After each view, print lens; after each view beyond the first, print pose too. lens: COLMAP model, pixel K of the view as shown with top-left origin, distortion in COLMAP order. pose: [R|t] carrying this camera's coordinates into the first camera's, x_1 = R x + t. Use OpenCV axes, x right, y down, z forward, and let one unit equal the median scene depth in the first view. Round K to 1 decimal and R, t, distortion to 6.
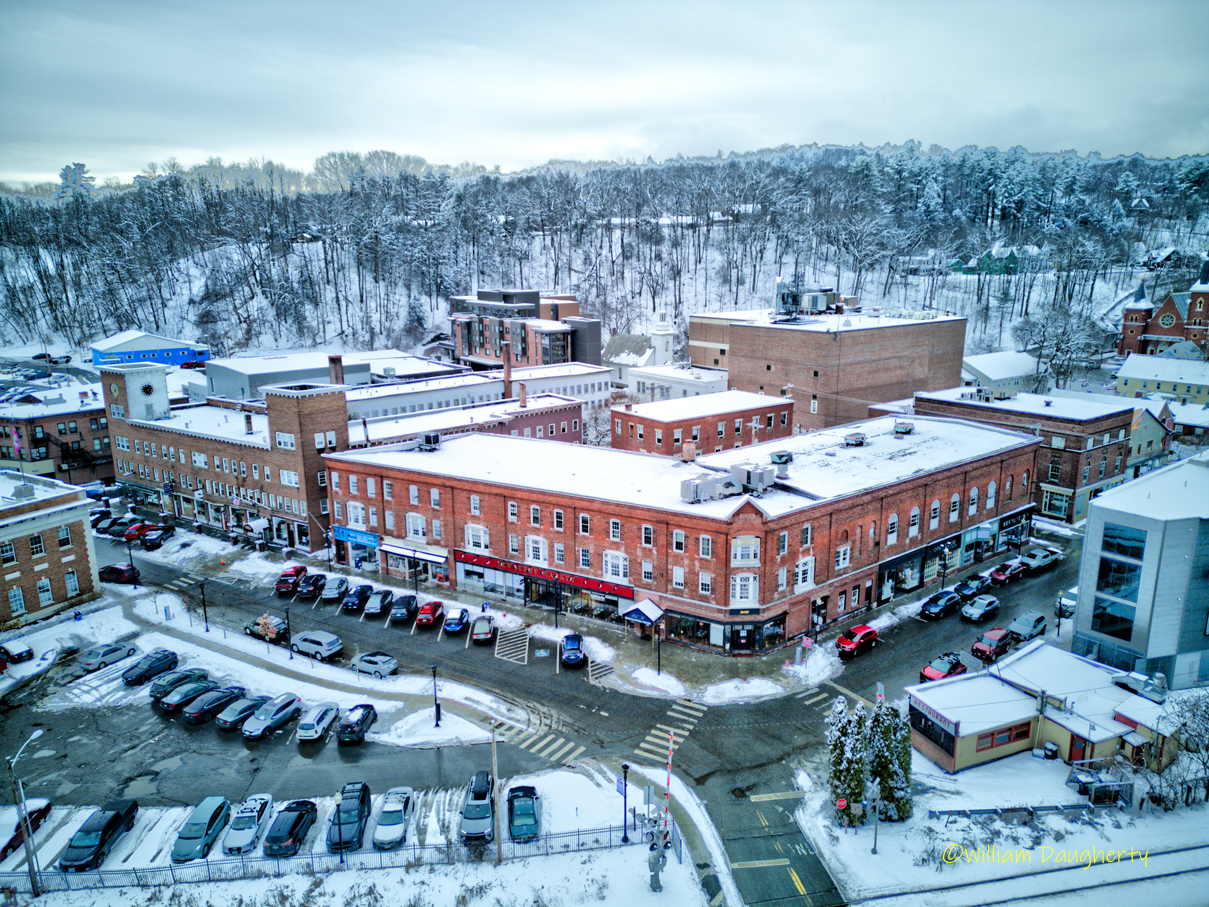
lens RADIAL K [[831.2, 0, 604.5], [0, 831.2, 453.5], [0, 0, 1]] dist [0.078825, -0.064654]
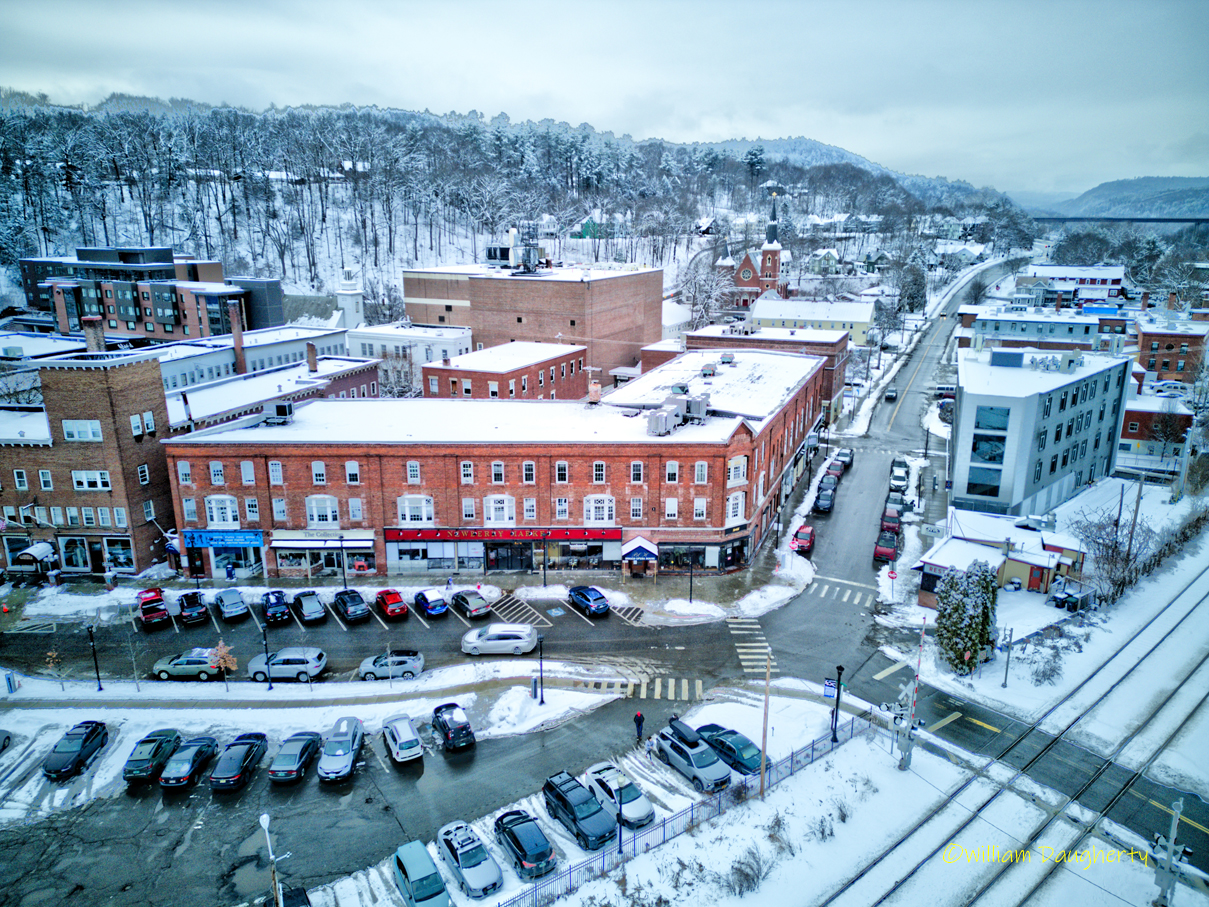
lens RADIAL K [[831.2, 0, 604.5], [0, 831.2, 453.5], [0, 0, 1]] dist [0.078825, -0.064654]
pose [[0.864066, -0.124909, 0.487635, -0.337410], [0.108765, 0.992168, 0.061421, 0.009006], [-0.491488, -0.000034, 0.870884, 0.120900]]
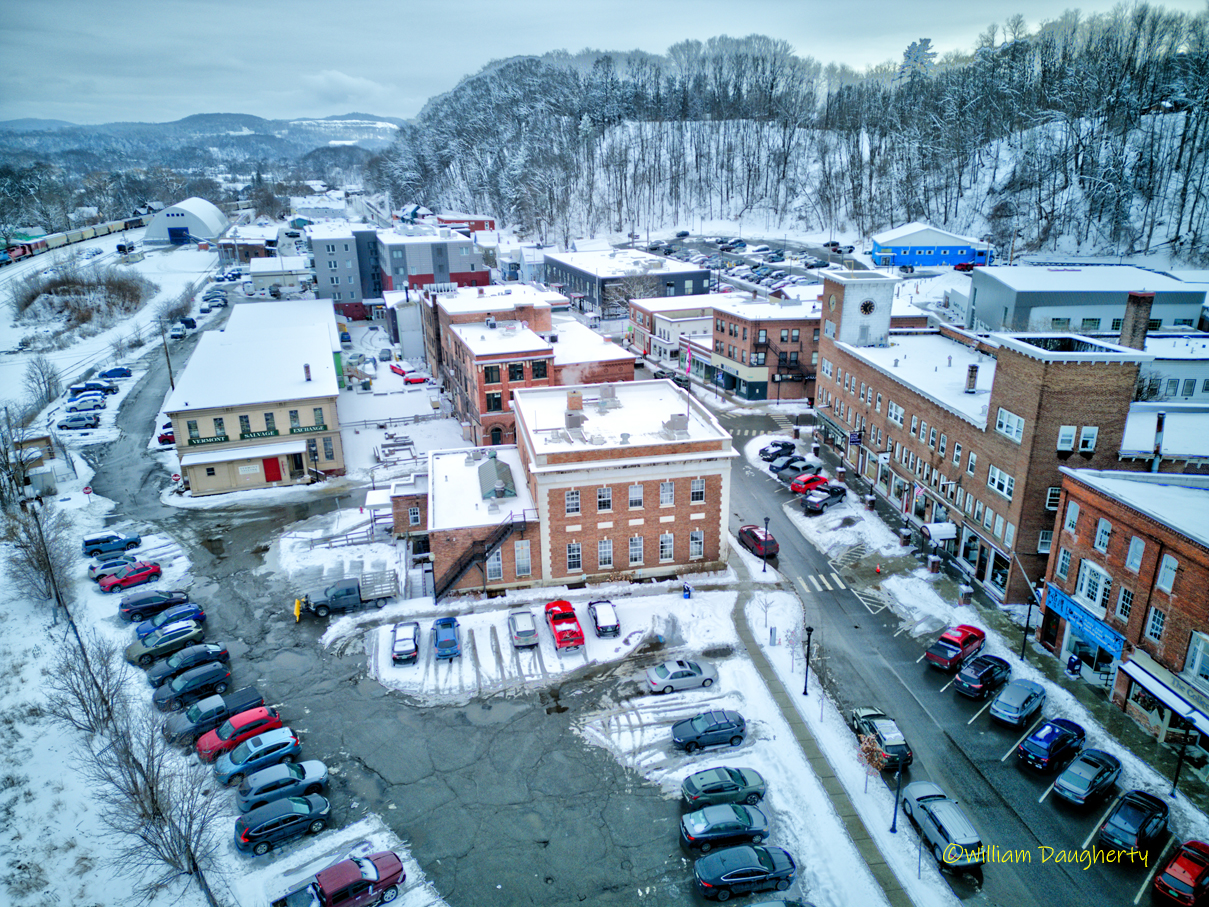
lens RADIAL K [[831.2, 0, 604.5], [0, 831.2, 453.5], [0, 0, 1]] dist [0.078825, -0.064654]
pose [[0.634665, 0.262330, -0.726900, -0.103833], [-0.170809, 0.964976, 0.199114, -0.065972], [0.753674, -0.002210, 0.657245, 0.342810]]
